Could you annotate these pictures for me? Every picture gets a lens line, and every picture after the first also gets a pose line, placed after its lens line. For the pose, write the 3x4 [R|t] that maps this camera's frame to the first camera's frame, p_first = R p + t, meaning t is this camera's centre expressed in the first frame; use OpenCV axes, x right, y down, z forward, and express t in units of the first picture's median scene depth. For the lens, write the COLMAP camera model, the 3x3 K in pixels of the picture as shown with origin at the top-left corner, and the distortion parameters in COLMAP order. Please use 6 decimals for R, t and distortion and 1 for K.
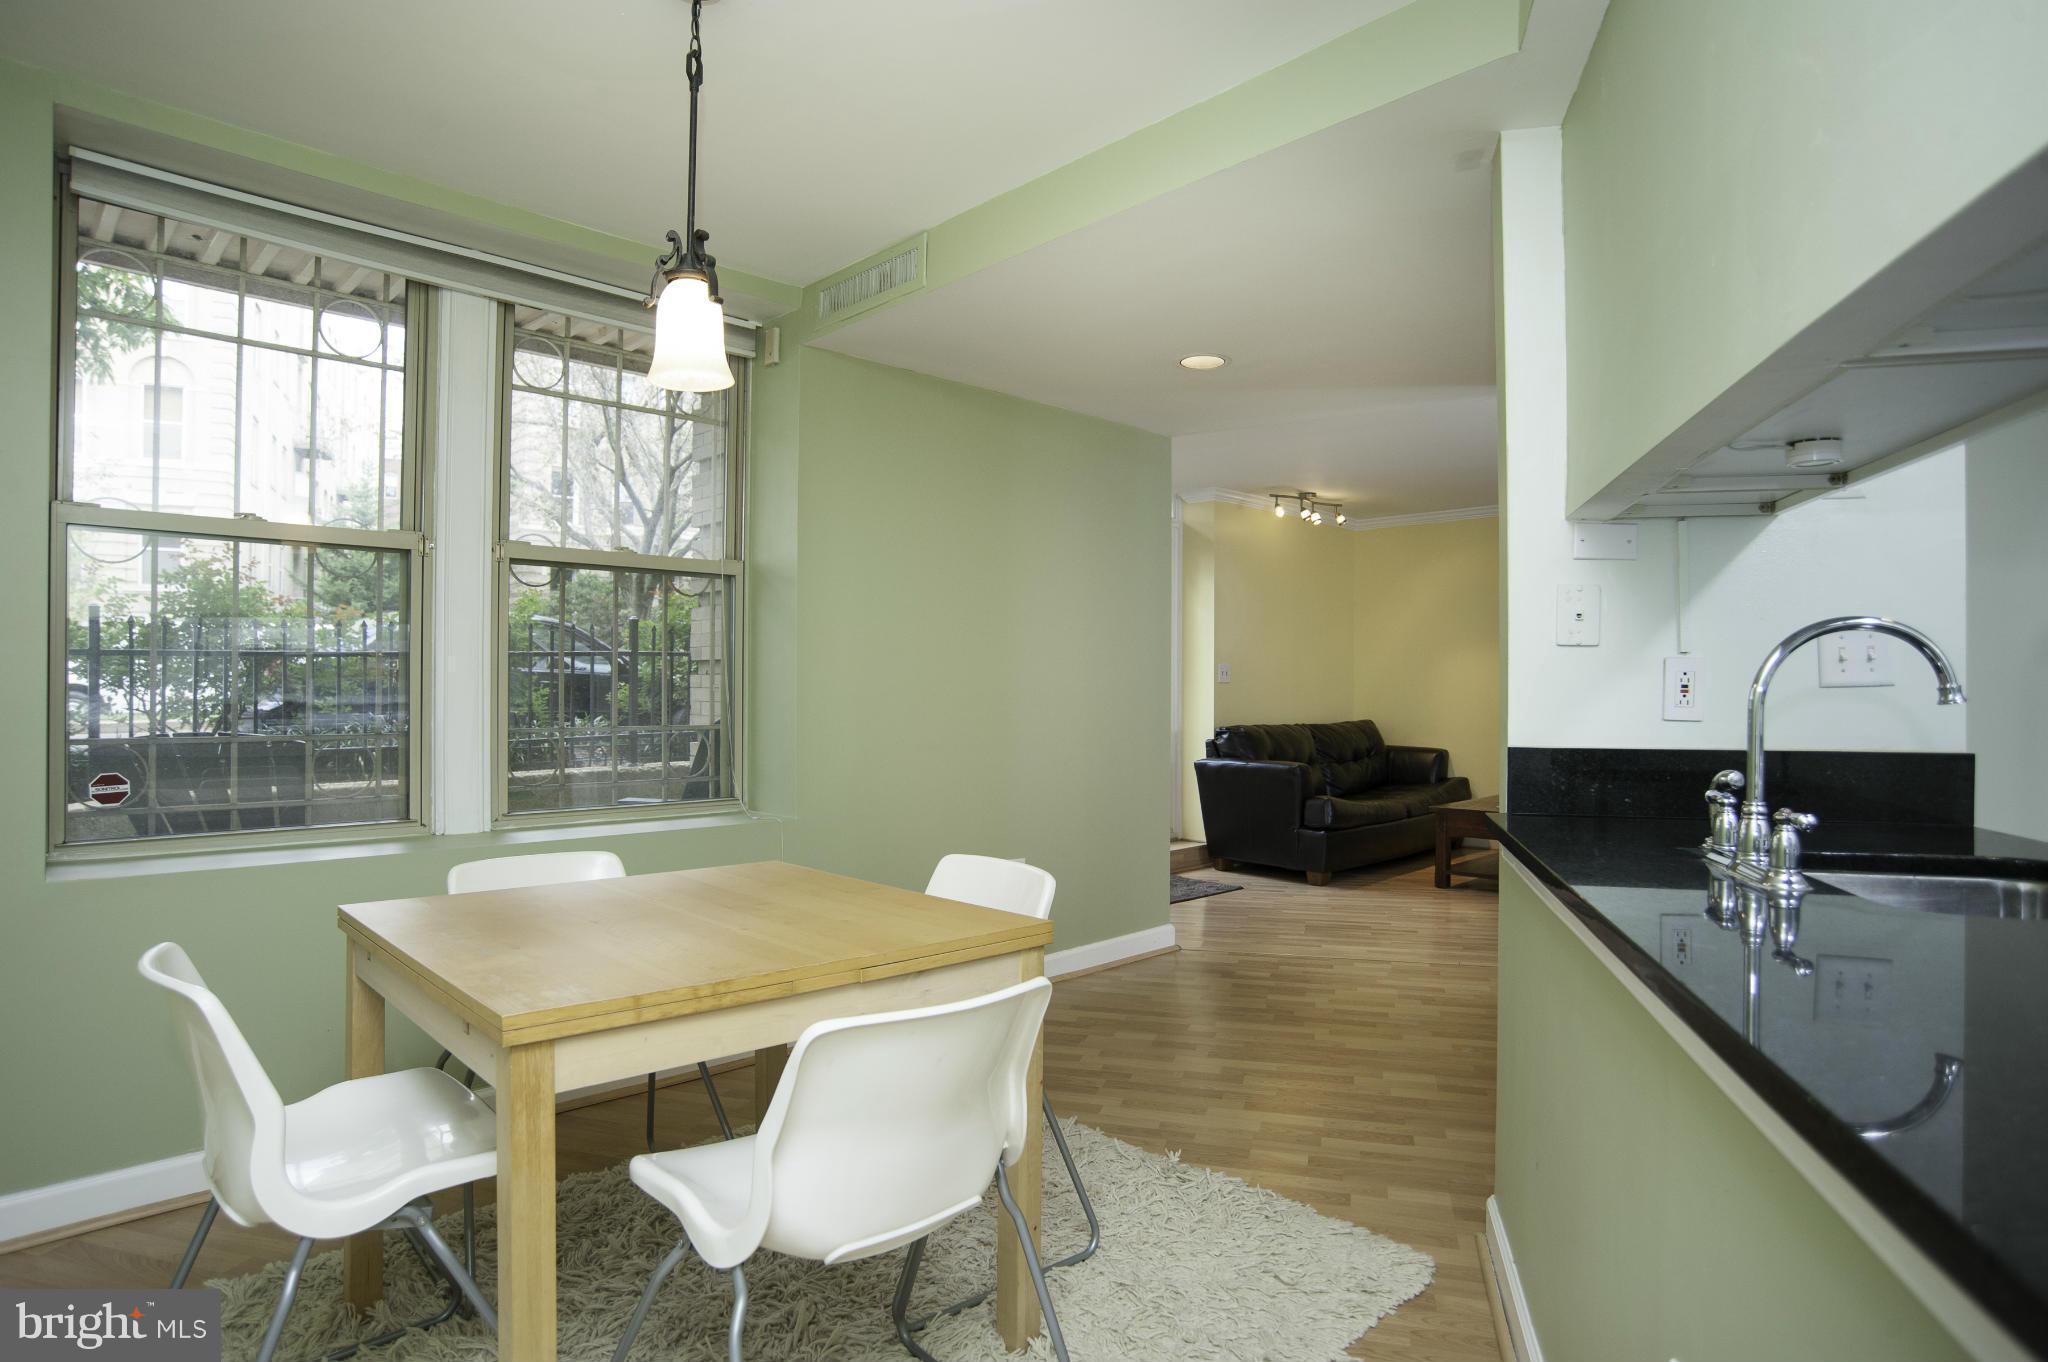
lens RADIAL K [[1133.8, 0, 1035.3], [0, 1133.8, 694.1], [0, 0, 1]] dist [-0.093391, 0.043724]
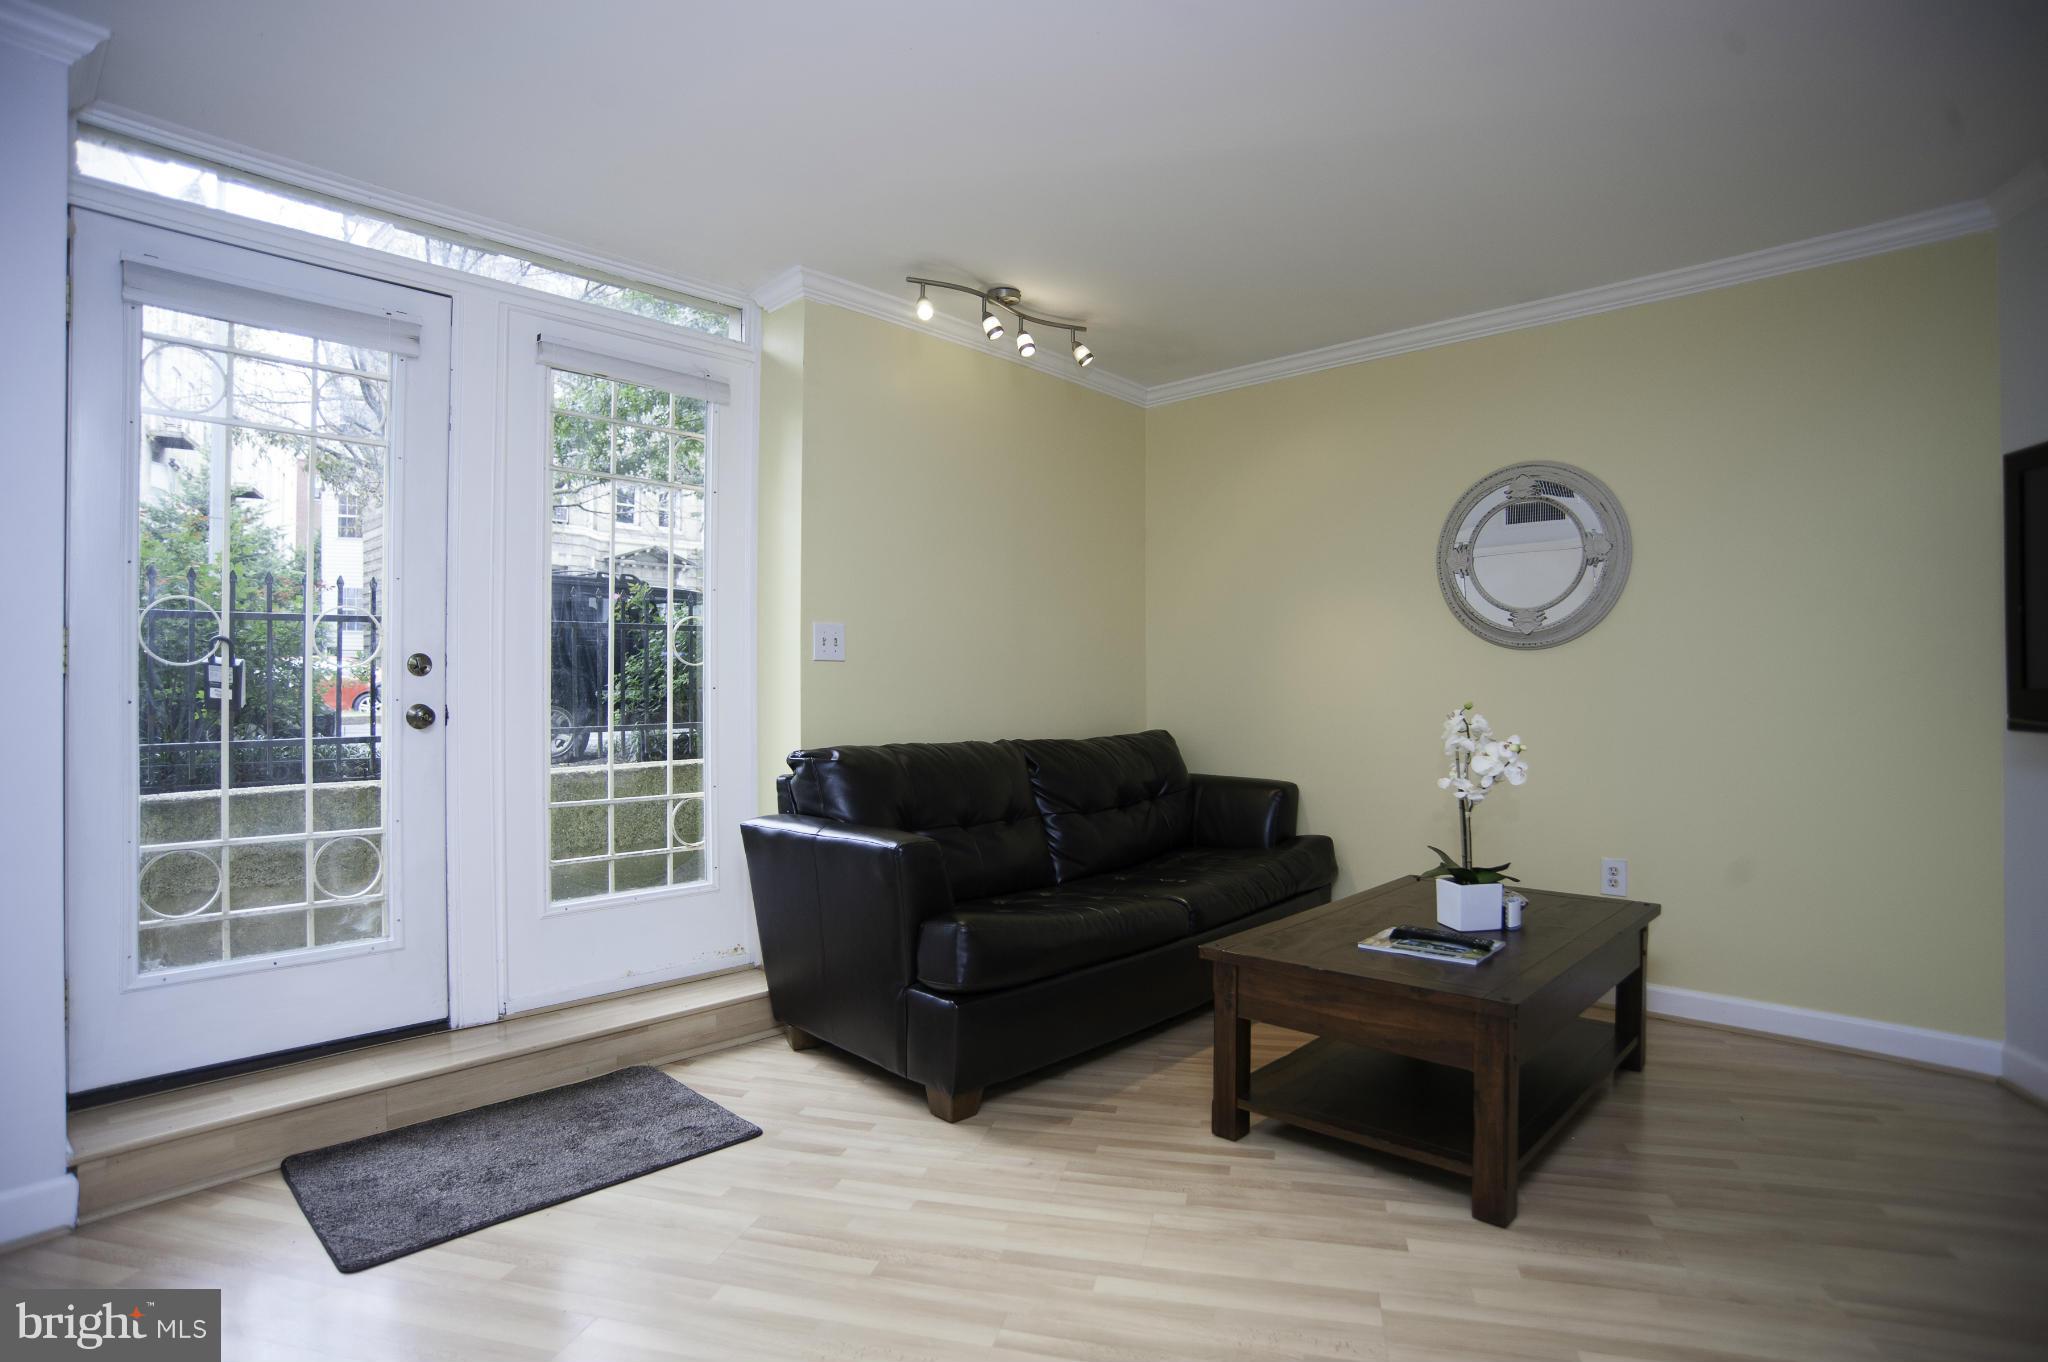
lens RADIAL K [[1133.8, 0, 1035.3], [0, 1133.8, 694.1], [0, 0, 1]] dist [-0.093391, 0.043724]
pose [[0.999113, -0.009945, 0.040909, 0.227071], [0.010000, 0.999949, -0.001134, 0.005715], [-0.040896, 0.001542, 0.999162, 0.475882]]
